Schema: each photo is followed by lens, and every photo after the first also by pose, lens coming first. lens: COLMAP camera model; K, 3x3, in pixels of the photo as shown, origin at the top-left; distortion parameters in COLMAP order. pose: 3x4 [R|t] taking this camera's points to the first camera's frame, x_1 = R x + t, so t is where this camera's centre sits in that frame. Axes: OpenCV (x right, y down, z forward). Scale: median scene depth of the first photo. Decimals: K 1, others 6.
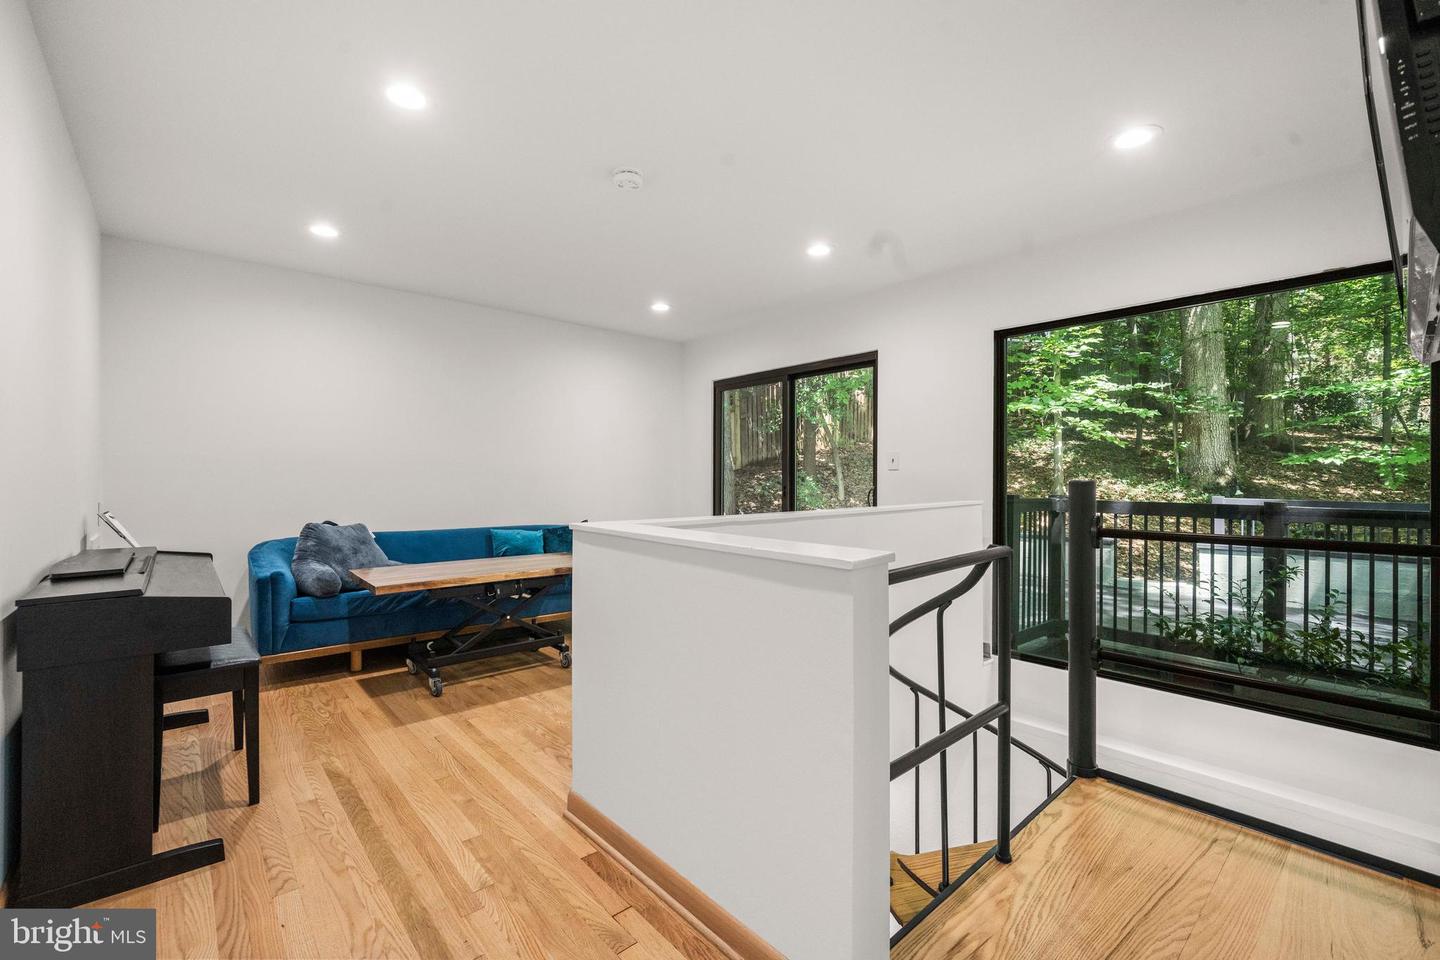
lens RADIAL K [[616.8, 0, 725.9], [0, 616.8, 482.2], [0, 0, 1]] dist [-0.001468, -0.000184]
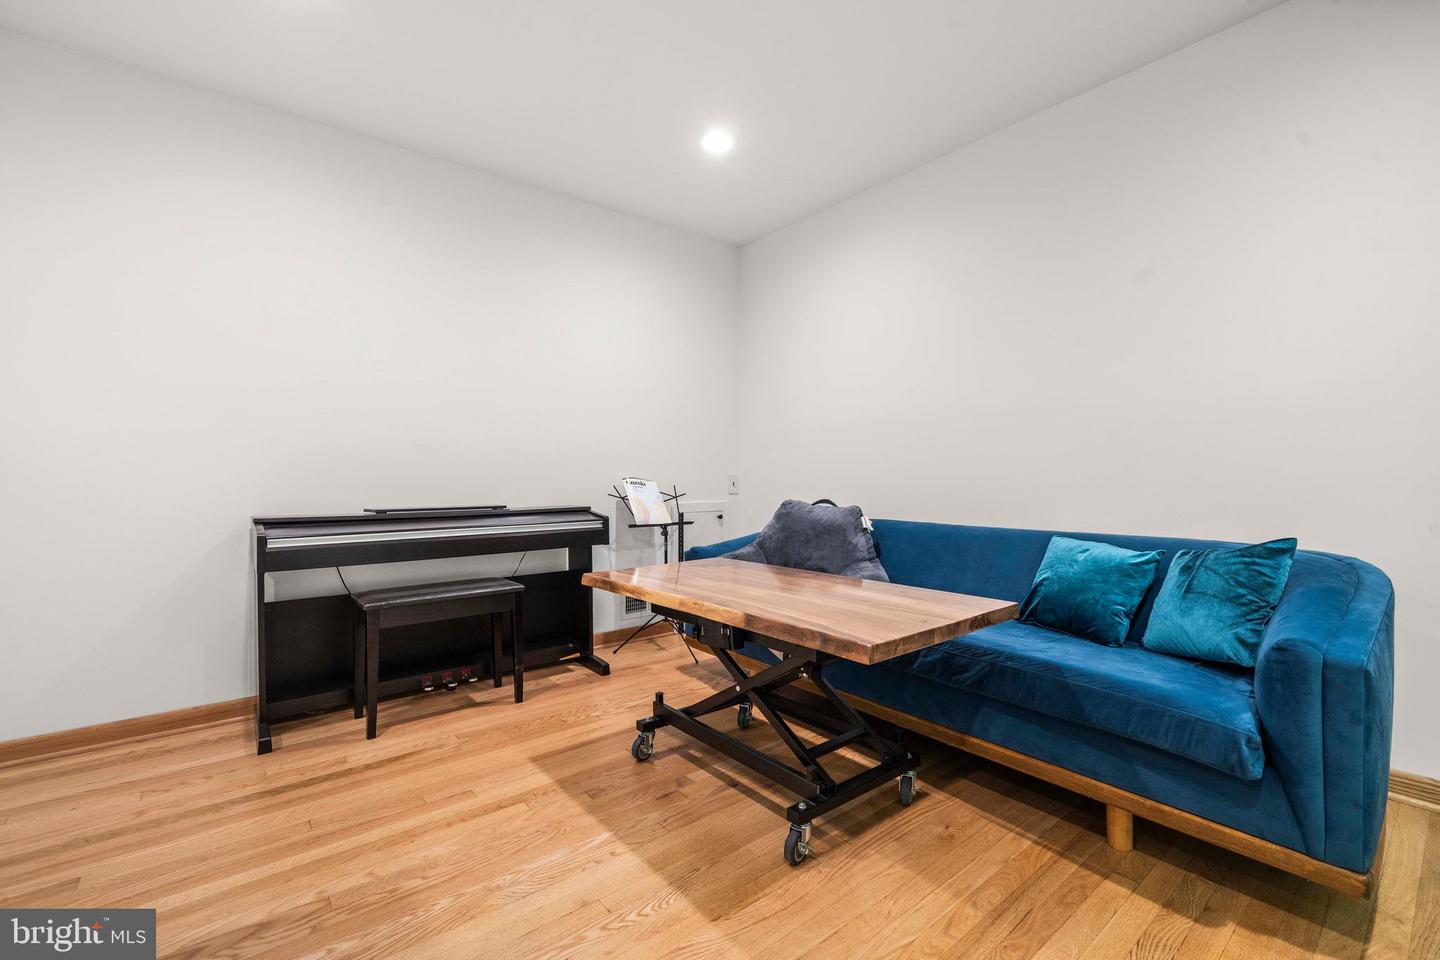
lens RADIAL K [[616.8, 0, 725.9], [0, 616.8, 482.2], [0, 0, 1]] dist [-0.001468, -0.000184]
pose [[-0.049296, 0.000750, -0.998784, 0.198518], [-0.002160, 0.999997, 0.000857, 0.051465], [0.998782, 0.002199, -0.049294, 1.189545]]
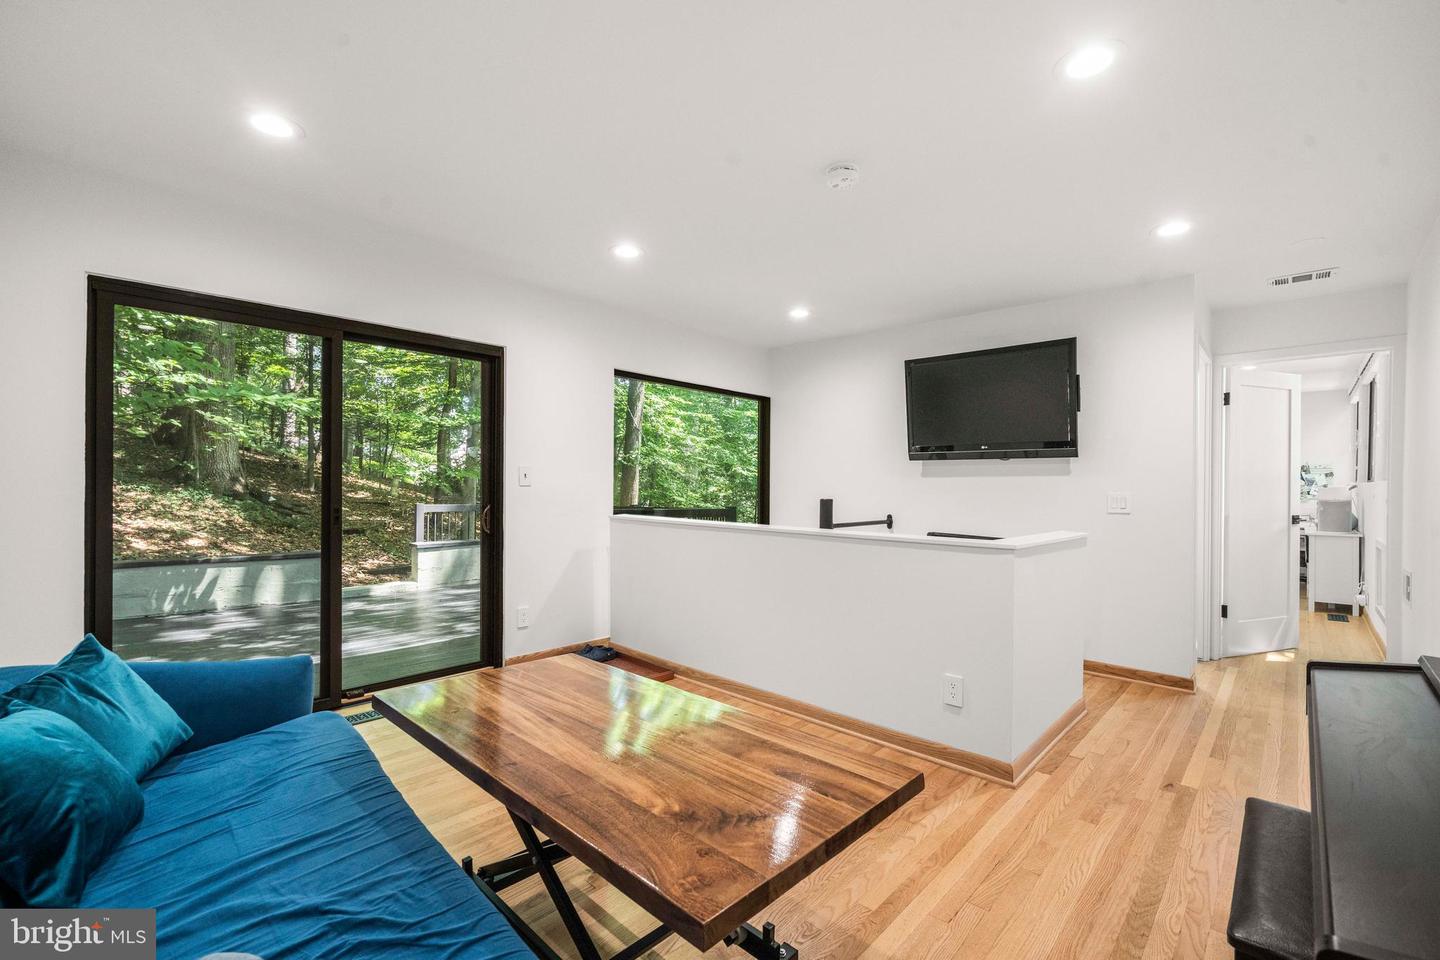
lens RADIAL K [[616.8, 0, 725.9], [0, 616.8, 482.2], [0, 0, 1]] dist [-0.001468, -0.000184]
pose [[-0.093813, 0.008839, 0.995551, -0.969680], [-0.007320, 0.999927, -0.009567, -0.027810], [-0.995563, -0.008185, -0.093742, 1.153158]]
